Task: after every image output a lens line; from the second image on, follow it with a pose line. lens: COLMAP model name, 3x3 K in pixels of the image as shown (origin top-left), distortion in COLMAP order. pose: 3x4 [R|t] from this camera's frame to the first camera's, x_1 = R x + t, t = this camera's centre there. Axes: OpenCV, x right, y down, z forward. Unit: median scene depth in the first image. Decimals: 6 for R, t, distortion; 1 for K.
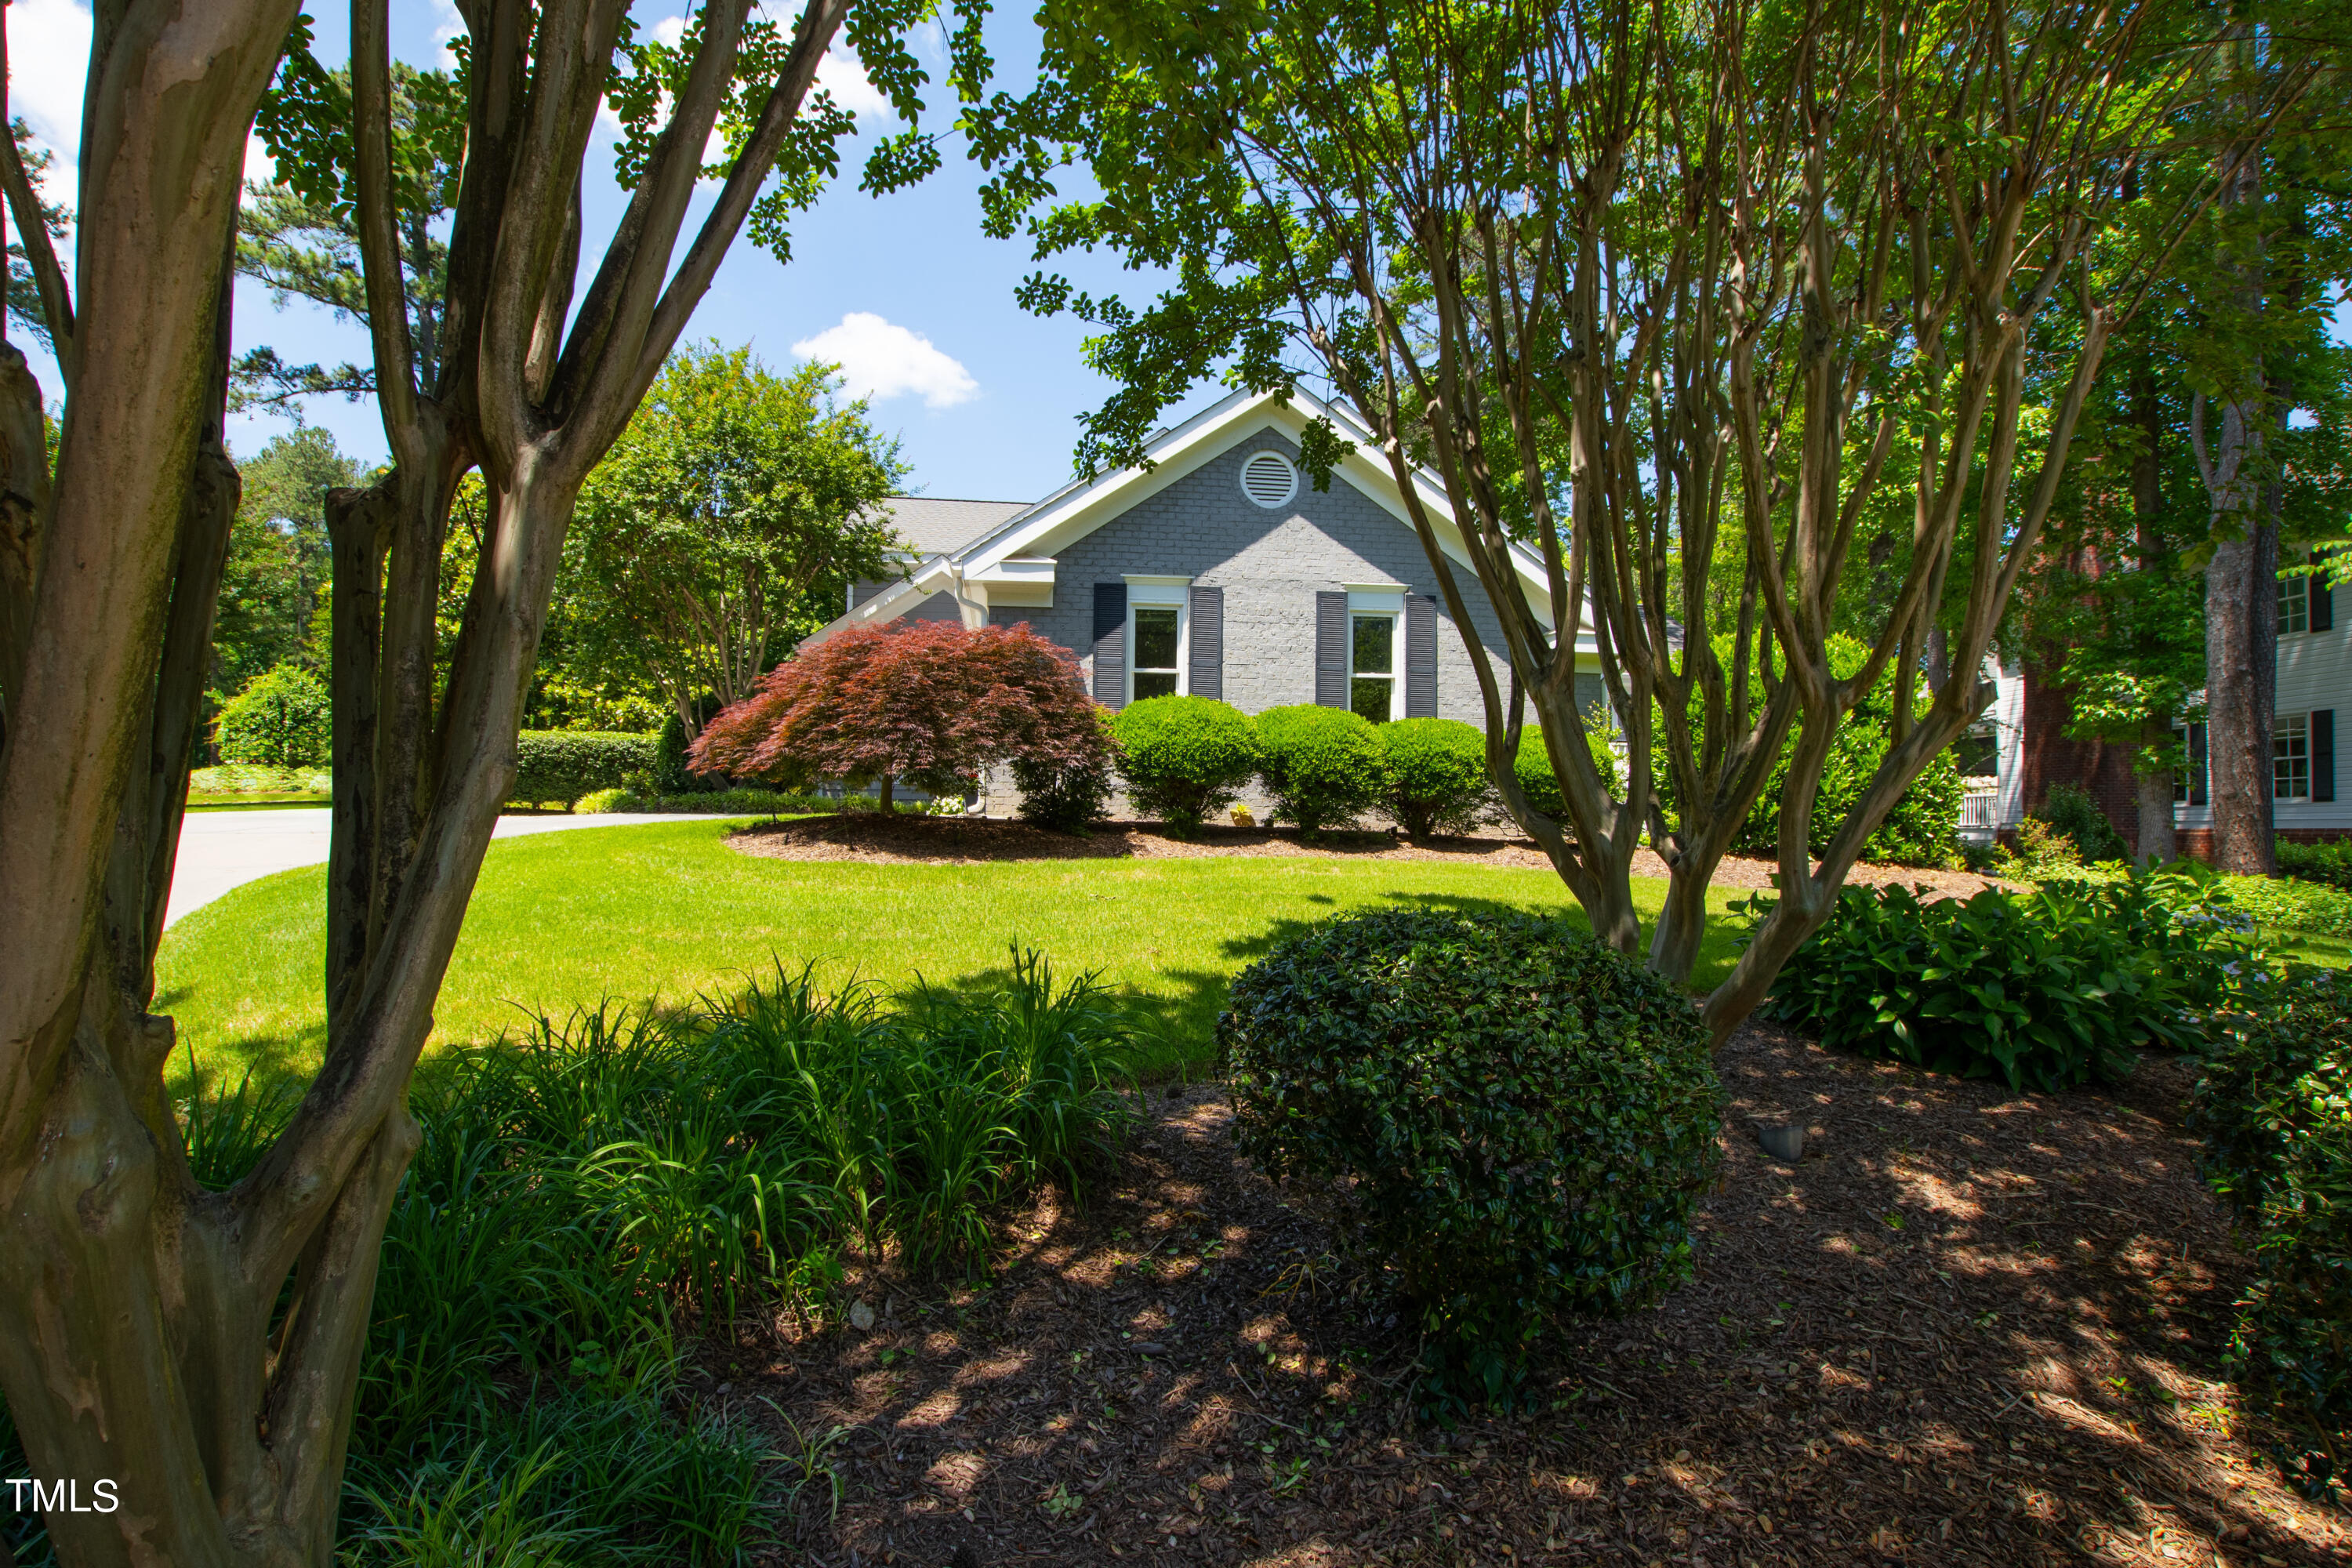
lens RADIAL K [[1049.2, 0, 1162.7], [0, 1049.2, 781.3], [0, 0, 1]] dist [-0.026942, 0.003067]
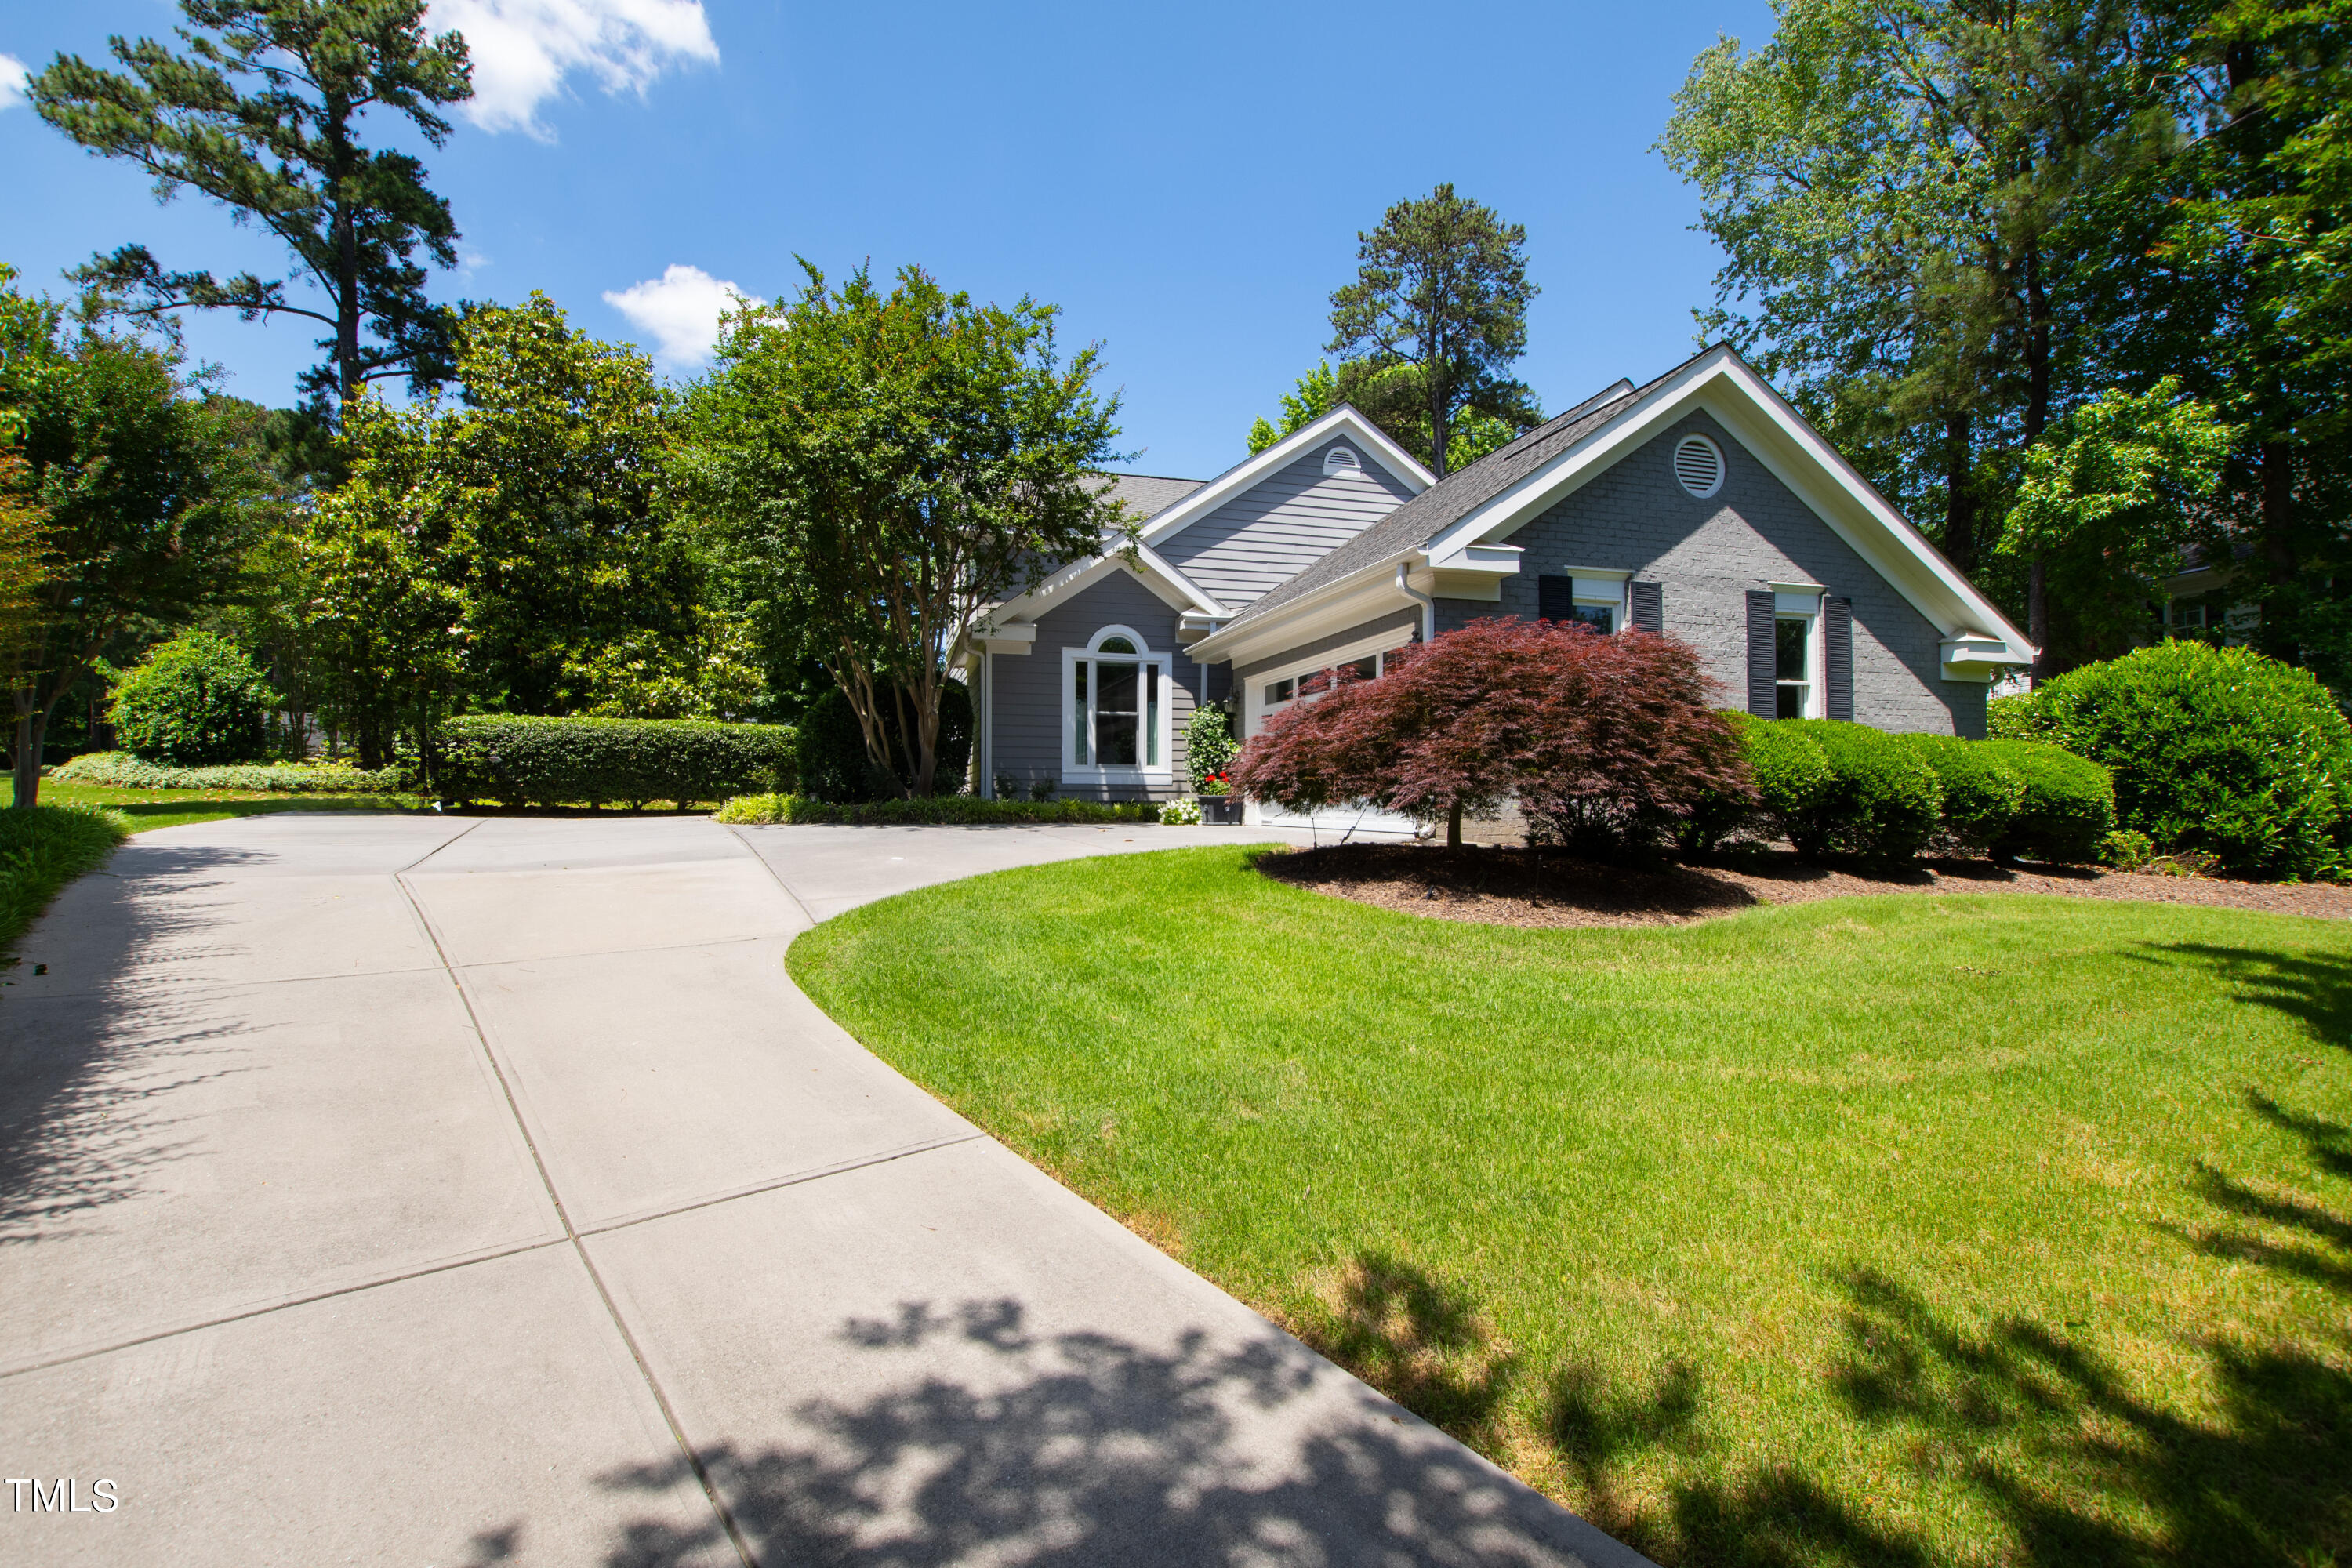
lens RADIAL K [[1049.2, 0, 1177.2], [0, 1049.2, 779.4], [0, 0, 1]] dist [-0.026942, 0.003067]
pose [[0.989985, 0.001844, 0.141160, -0.321734], [-0.004571, 0.999809, 0.019001, -0.021047], [-0.141098, -0.019456, 0.989804, 0.111504]]
